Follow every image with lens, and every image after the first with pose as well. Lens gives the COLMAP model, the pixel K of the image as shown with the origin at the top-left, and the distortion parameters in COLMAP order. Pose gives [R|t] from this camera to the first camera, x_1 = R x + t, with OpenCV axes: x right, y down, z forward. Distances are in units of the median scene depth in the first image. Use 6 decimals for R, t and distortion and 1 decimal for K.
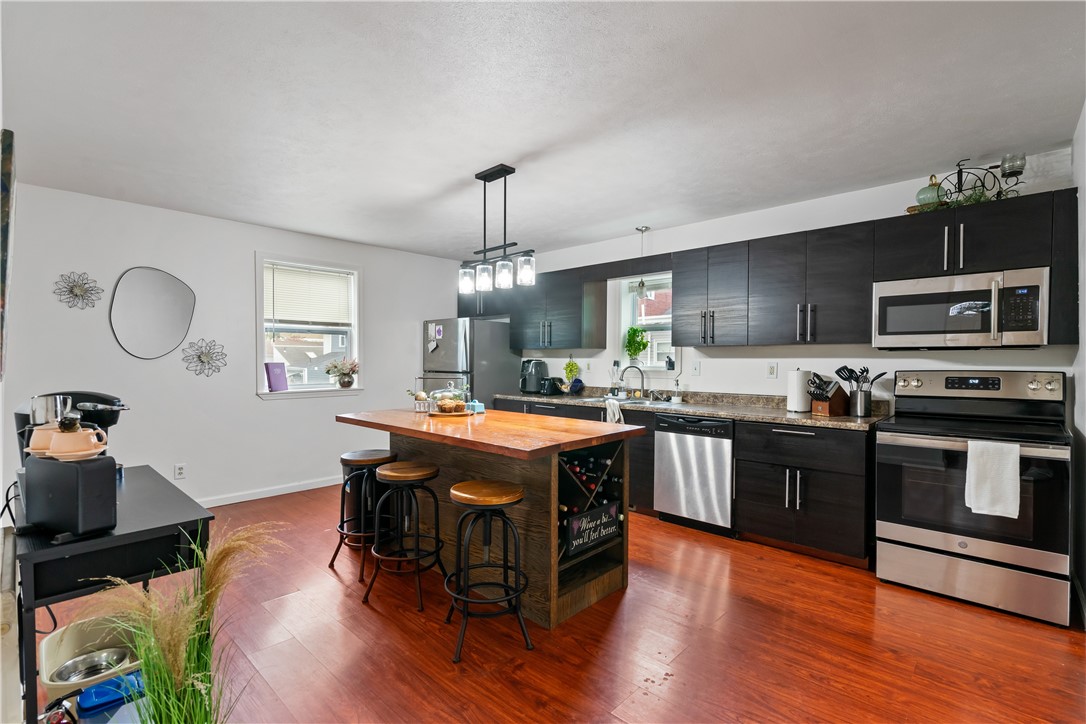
lens RADIAL K [[495.2, 0, 550.3], [0, 495.2, 366.9], [0, 0, 1]] dist [-0.016291, 0.001089]
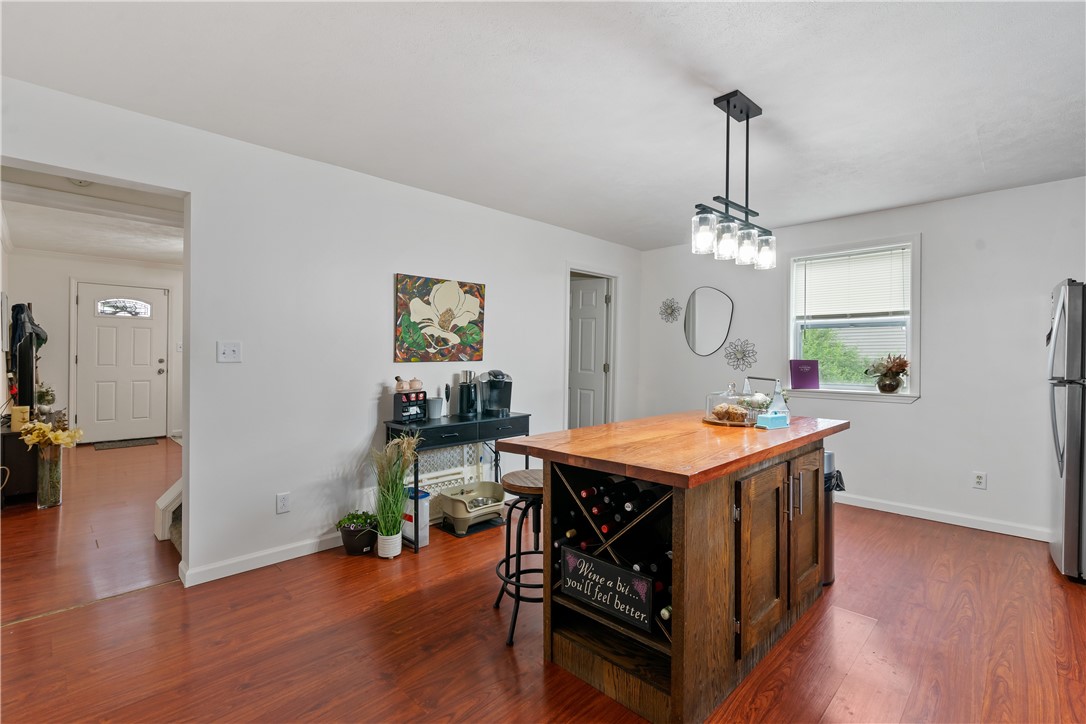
lens RADIAL K [[495.2, 0, 544.7], [0, 495.2, 356.8], [0, 0, 1]] dist [-0.016291, 0.001089]
pose [[-0.044806, -0.000346, -0.998996, 1.069589], [-0.020950, 0.999780, 0.000593, -0.010312], [0.998776, 0.020956, -0.044803, 1.240833]]
